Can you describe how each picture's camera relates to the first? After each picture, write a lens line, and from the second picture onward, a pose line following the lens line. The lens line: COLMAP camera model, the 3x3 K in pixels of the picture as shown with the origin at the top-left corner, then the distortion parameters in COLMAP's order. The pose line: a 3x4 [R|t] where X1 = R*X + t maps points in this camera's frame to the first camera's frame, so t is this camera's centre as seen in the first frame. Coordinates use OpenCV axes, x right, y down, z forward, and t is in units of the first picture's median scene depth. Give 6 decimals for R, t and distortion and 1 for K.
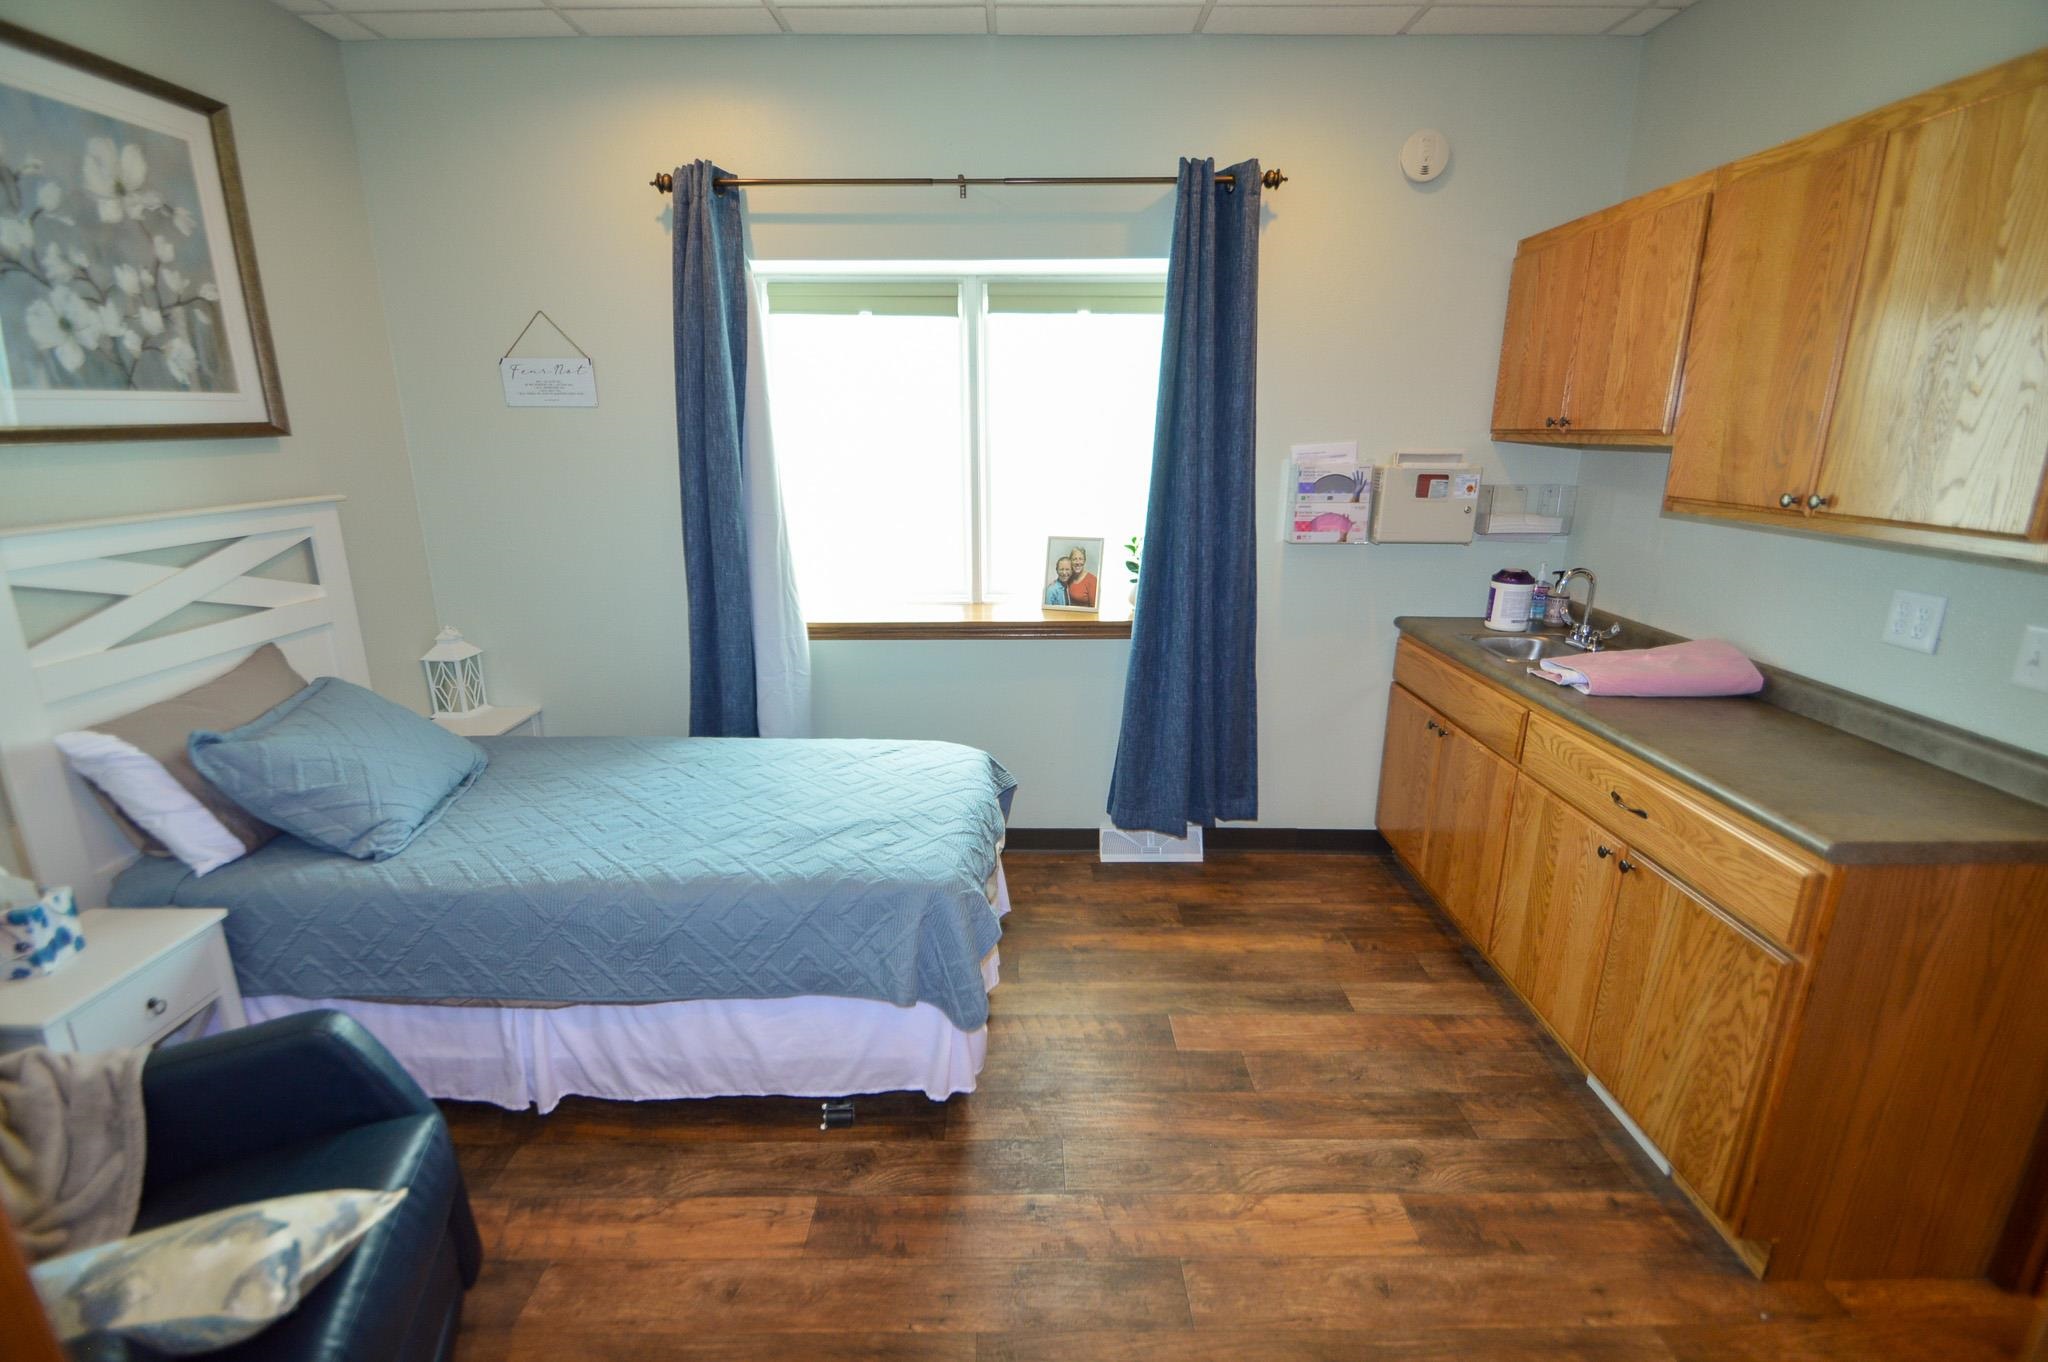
lens RADIAL K [[903.4, 0, 1029.6], [0, 903.4, 680.2], [0, 0, 1]] dist [0.002350, -0.009468]
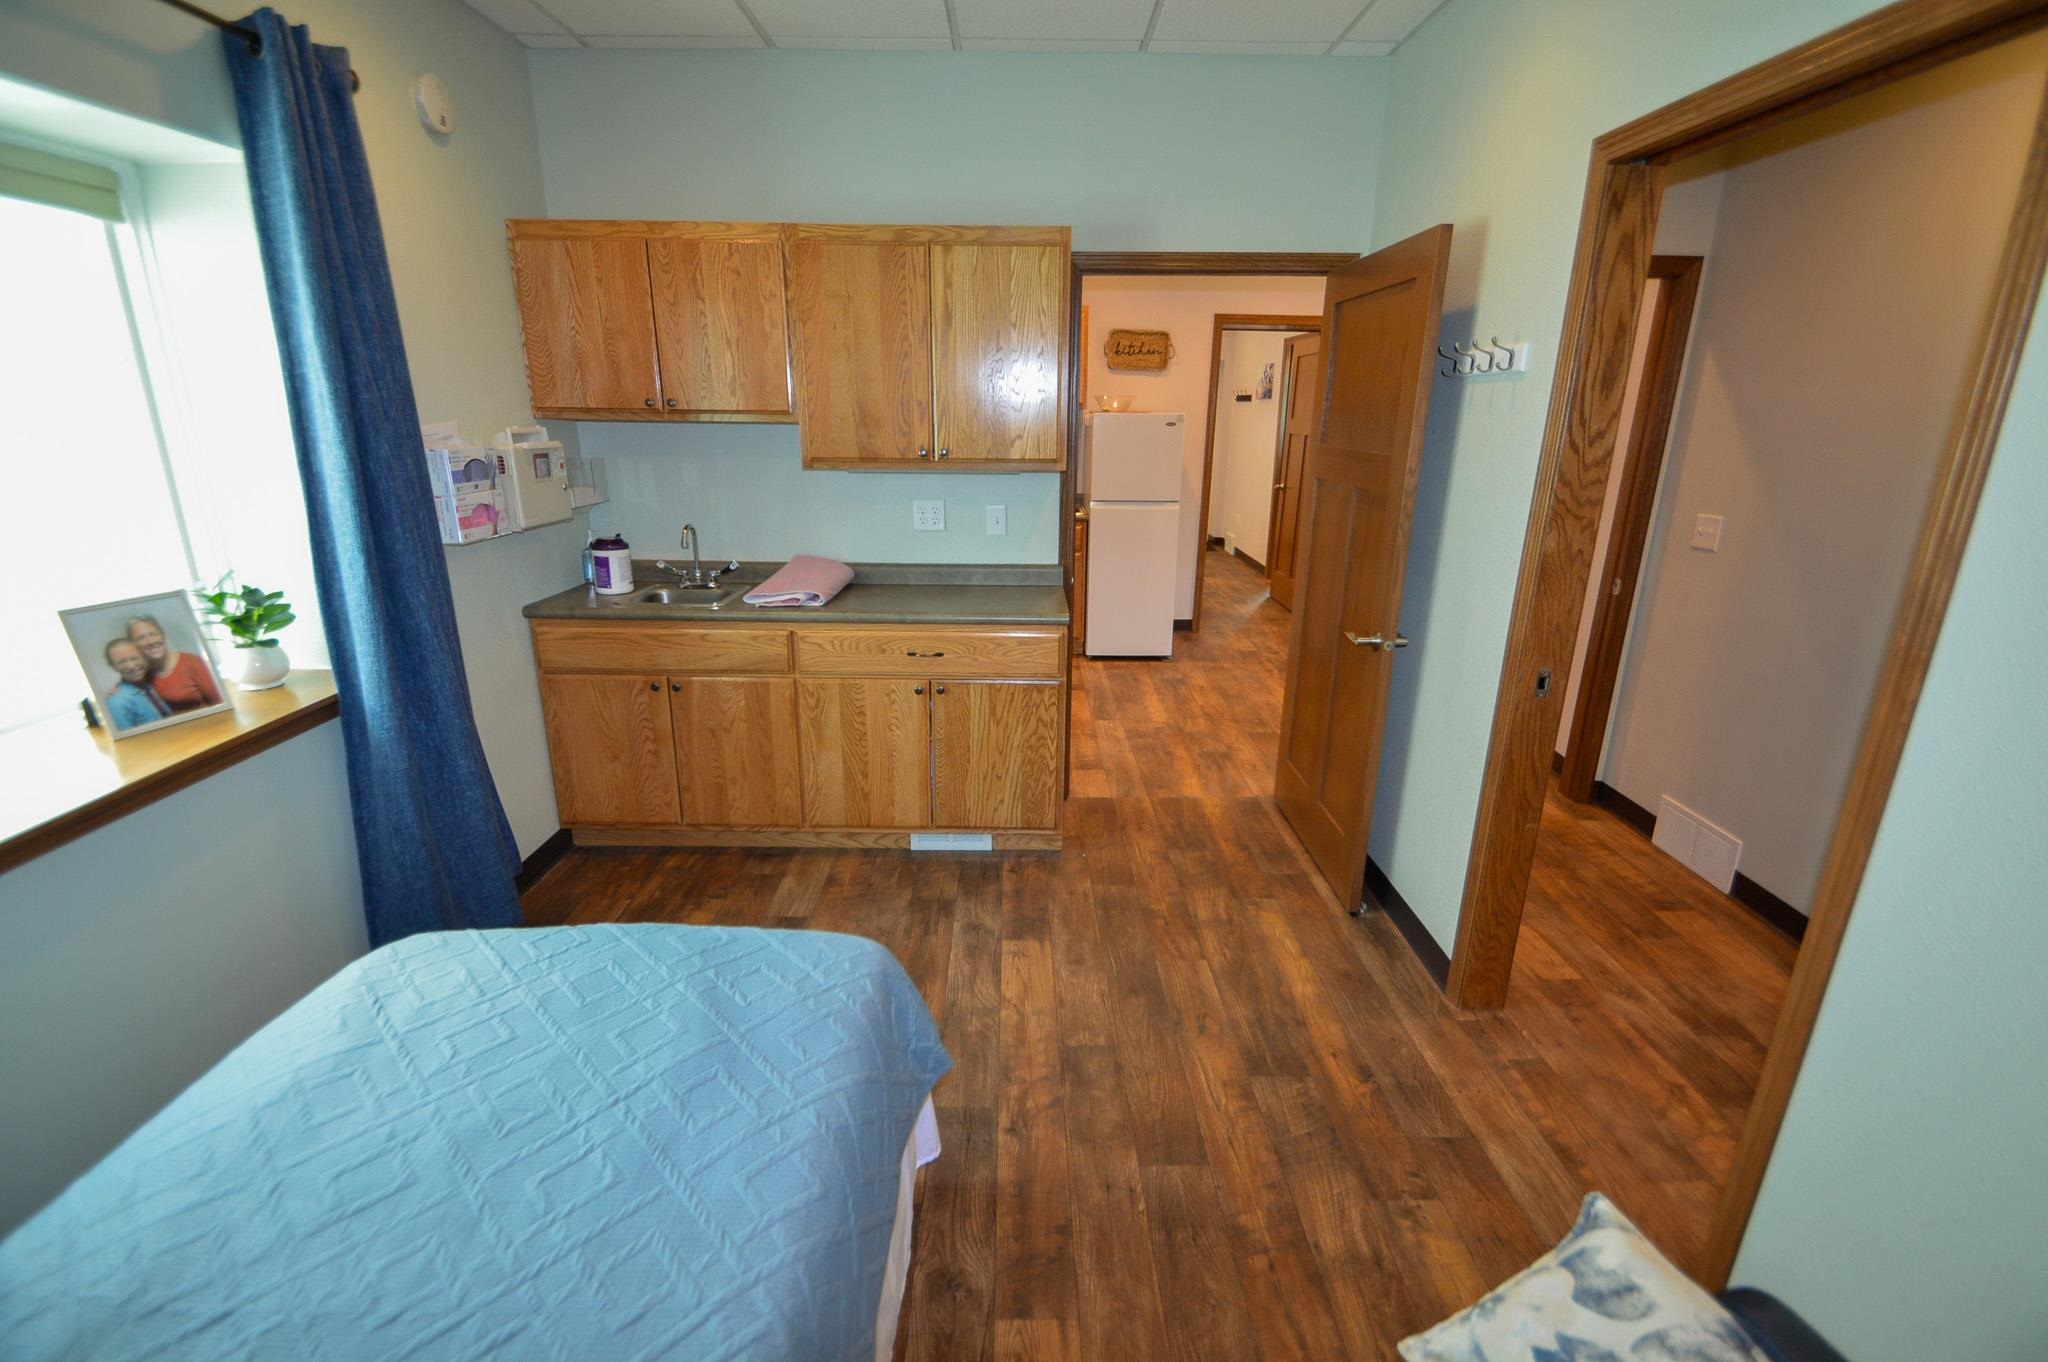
lens RADIAL K [[903.4, 0, 1012.8], [0, 903.4, 681.5], [0, 0, 1]] dist [0.002350, -0.009468]
pose [[0.011597, -0.290100, 0.956926, -0.819828], [0.256921, 0.925727, 0.277528, -0.207167], [-0.966363, 0.242636, 0.085268, 0.714675]]
